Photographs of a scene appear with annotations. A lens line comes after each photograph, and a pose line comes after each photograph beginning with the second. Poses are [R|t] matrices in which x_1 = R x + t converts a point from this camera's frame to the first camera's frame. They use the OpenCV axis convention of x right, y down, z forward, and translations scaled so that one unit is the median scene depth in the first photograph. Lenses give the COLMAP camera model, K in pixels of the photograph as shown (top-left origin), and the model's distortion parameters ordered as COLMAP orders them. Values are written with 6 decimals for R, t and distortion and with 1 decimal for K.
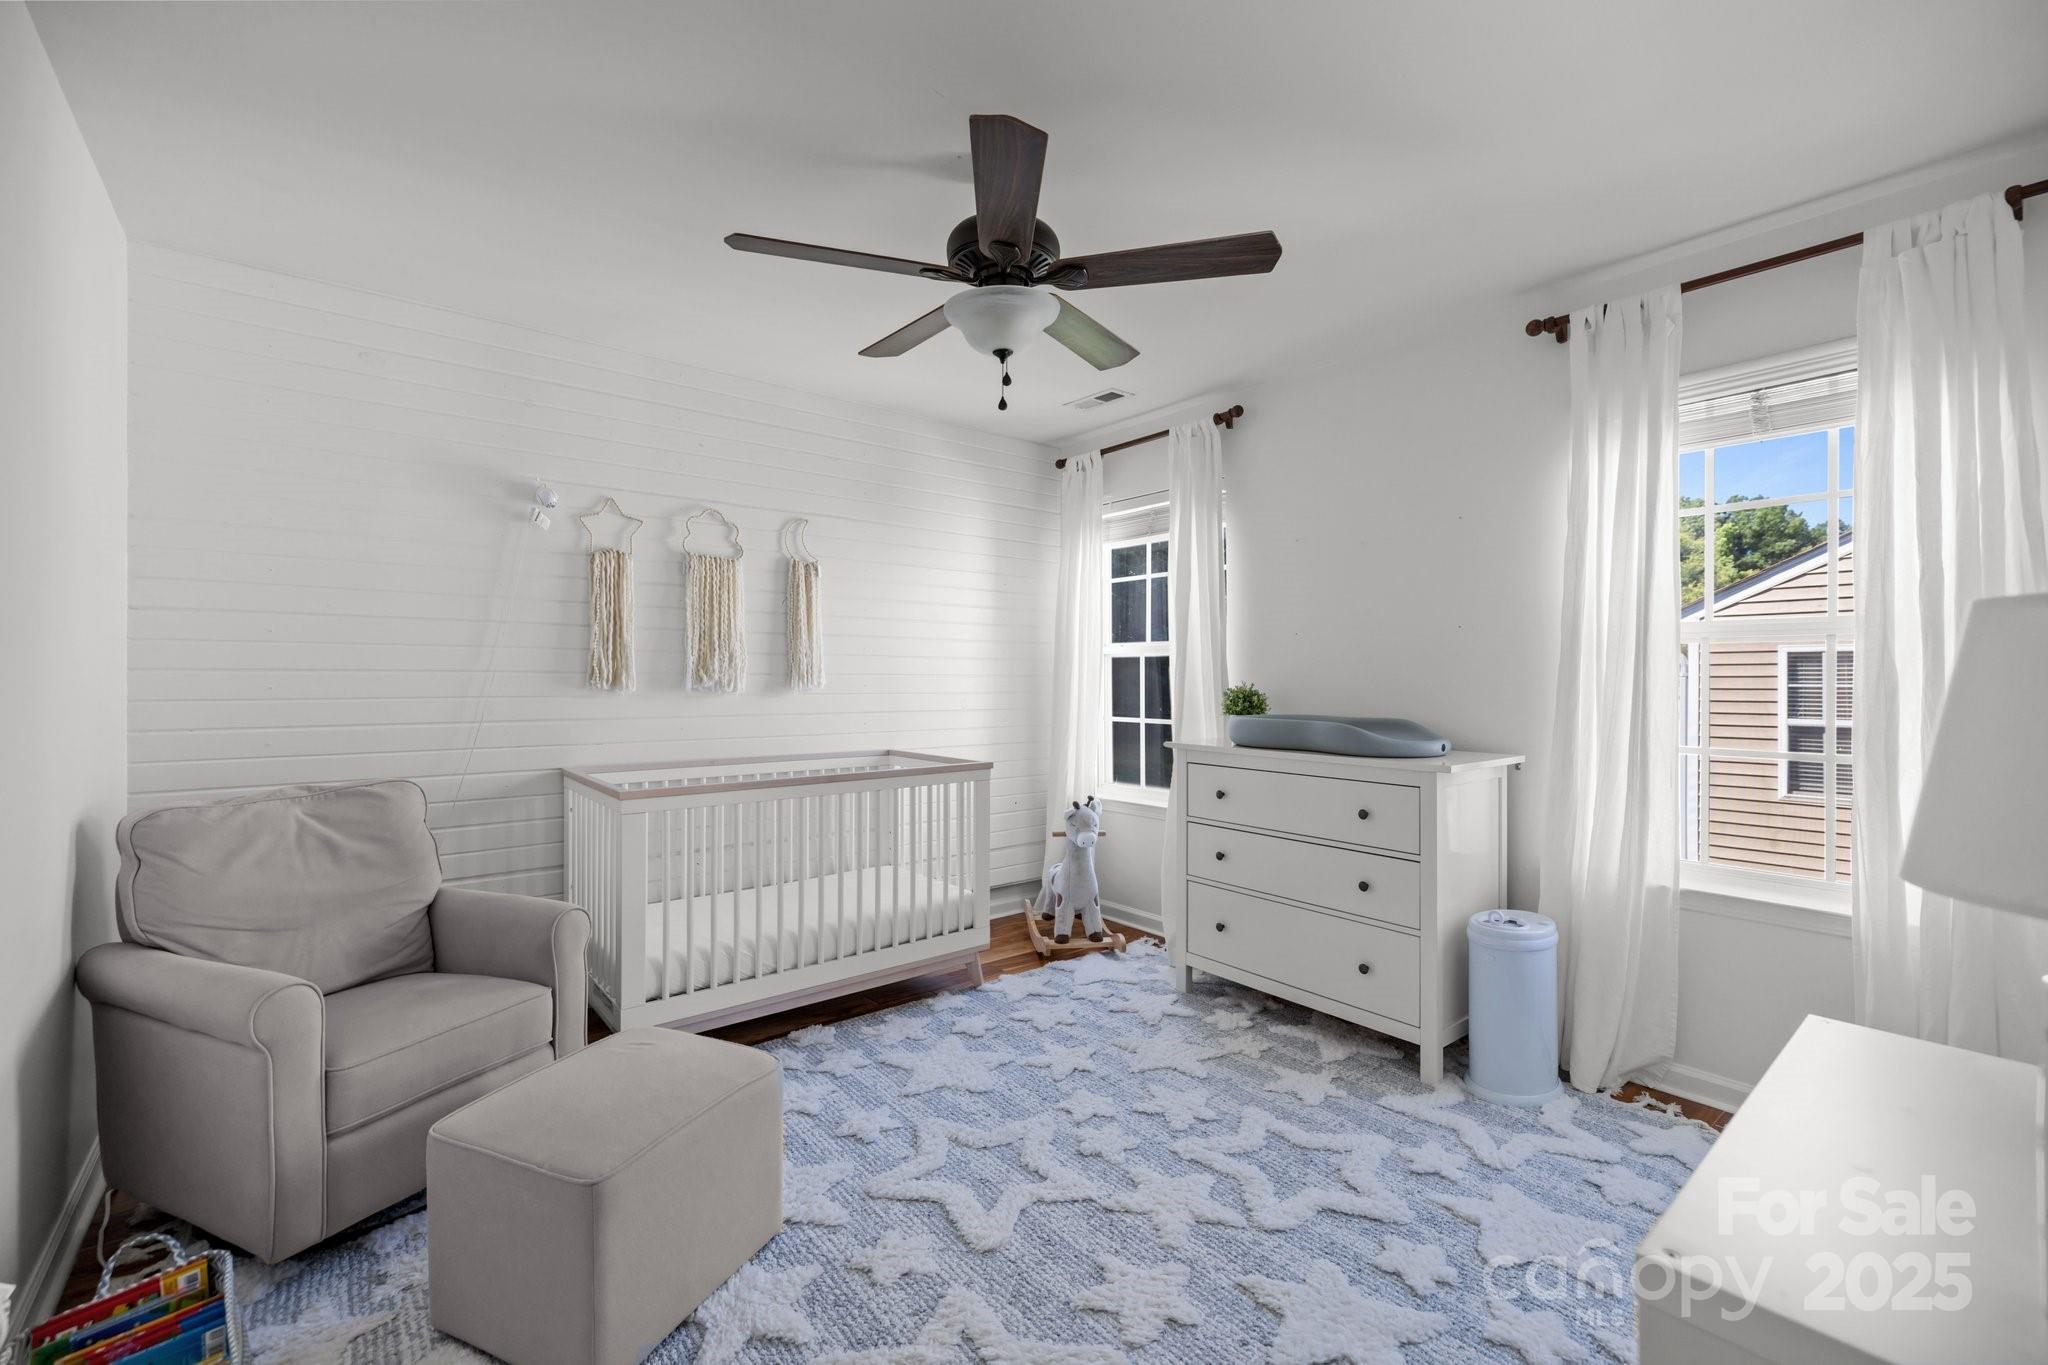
lens RADIAL K [[872.8, 0, 1018.3], [0, 872.8, 679.8], [0, 0, 1]] dist [-0.003895, -0.000376]
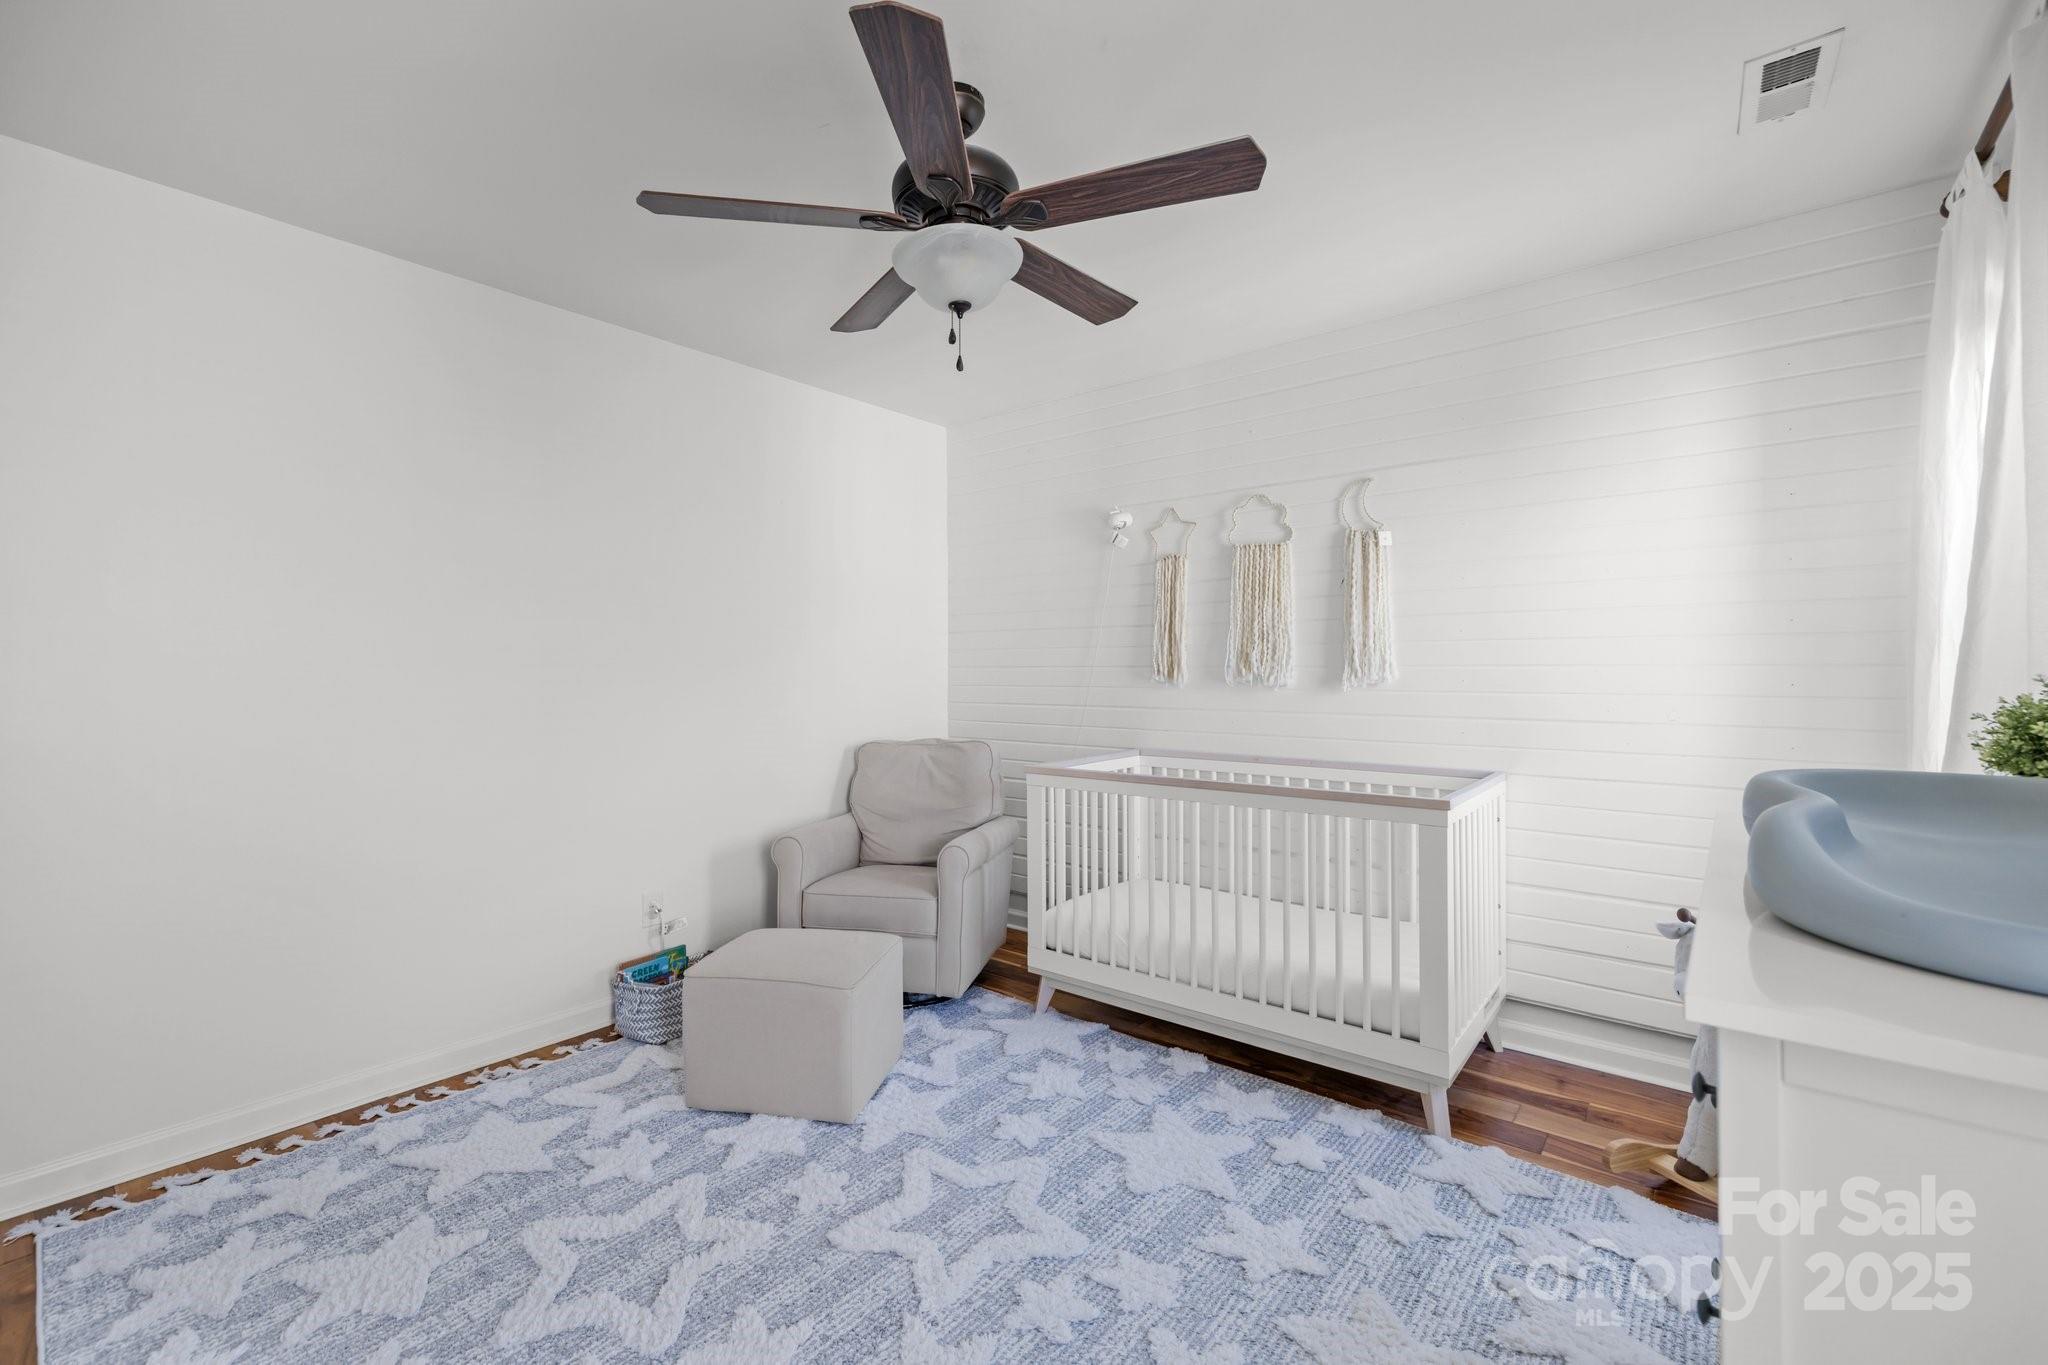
lens RADIAL K [[872.8, 0, 1018.8], [0, 872.8, 676.5], [0, 0, 1]] dist [-0.003895, -0.000376]
pose [[0.191007, -0.003544, -0.981582, 0.568512], [-0.006758, 0.999965, -0.004925, 0.010702], [0.981565, 0.007574, 0.190976, 0.593378]]
